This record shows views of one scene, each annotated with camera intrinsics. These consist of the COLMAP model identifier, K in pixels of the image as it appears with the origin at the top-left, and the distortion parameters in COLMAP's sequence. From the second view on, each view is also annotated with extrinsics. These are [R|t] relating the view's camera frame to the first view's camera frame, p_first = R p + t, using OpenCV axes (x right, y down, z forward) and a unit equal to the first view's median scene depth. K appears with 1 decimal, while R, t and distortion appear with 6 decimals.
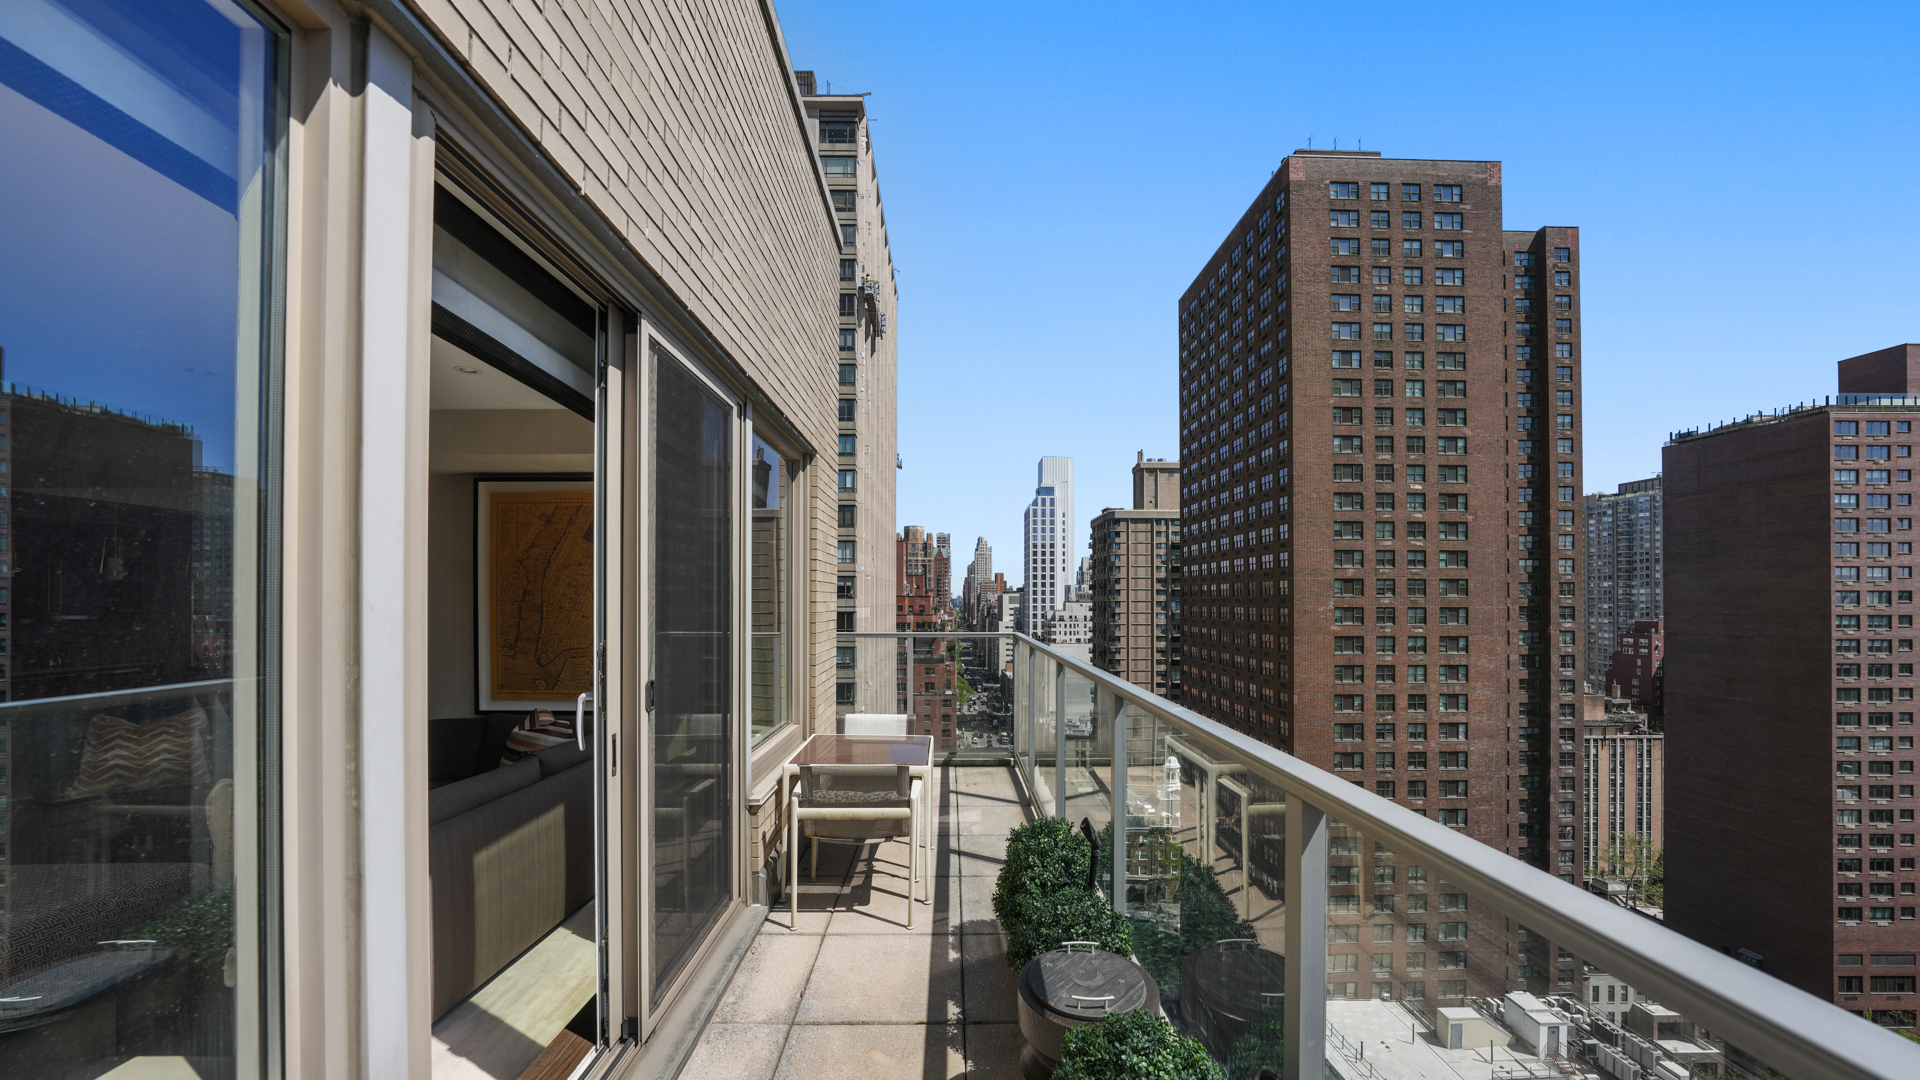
lens RADIAL K [[656.8, 0, 957.7], [0, 656.8, 596.5], [0, 0, 1]] dist [-0.028179, 0.005213]
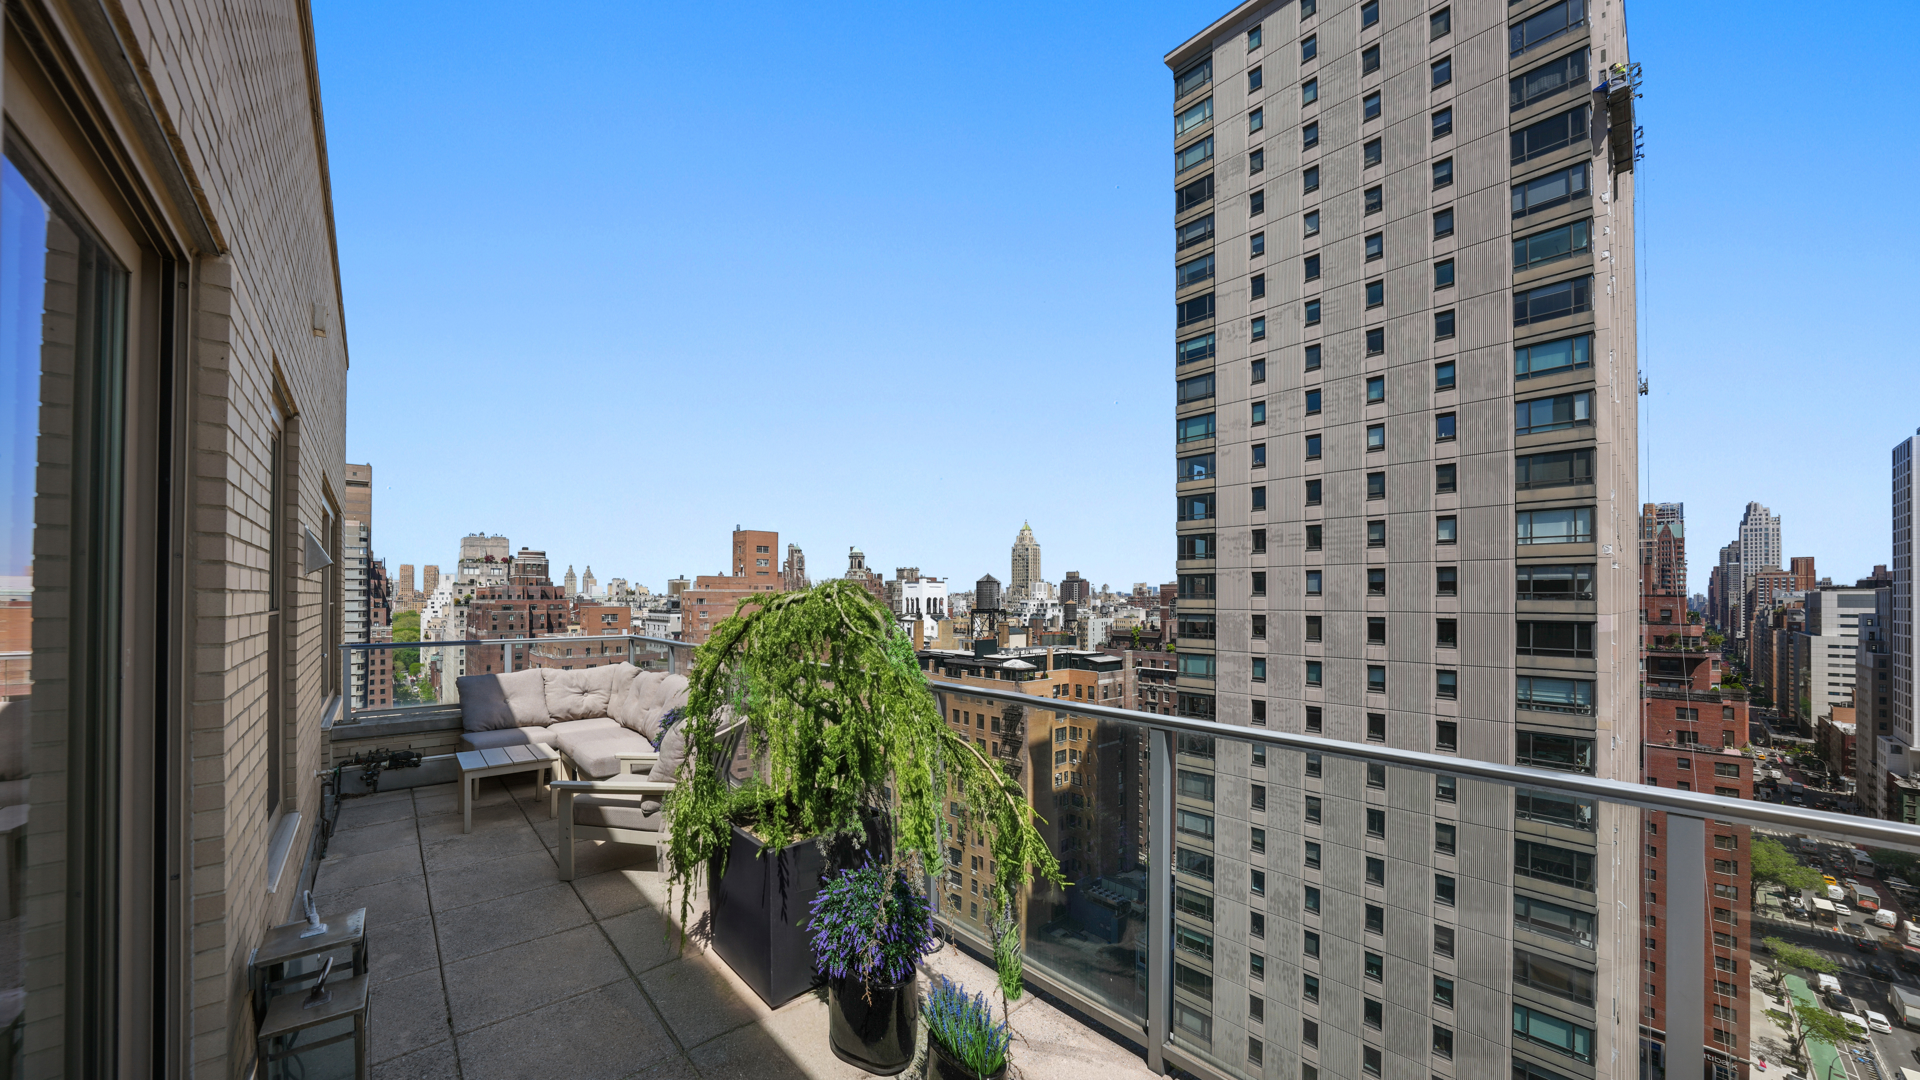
lens RADIAL K [[656.8, 0, 957.7], [0, 656.8, 596.5], [0, 0, 1]] dist [-0.028179, 0.005213]
pose [[0.652409, -0.000530, -0.757867, -0.087668], [0.001212, 0.999999, 0.000344, -0.000957], [0.757866, -0.001143, 0.652409, 0.155570]]
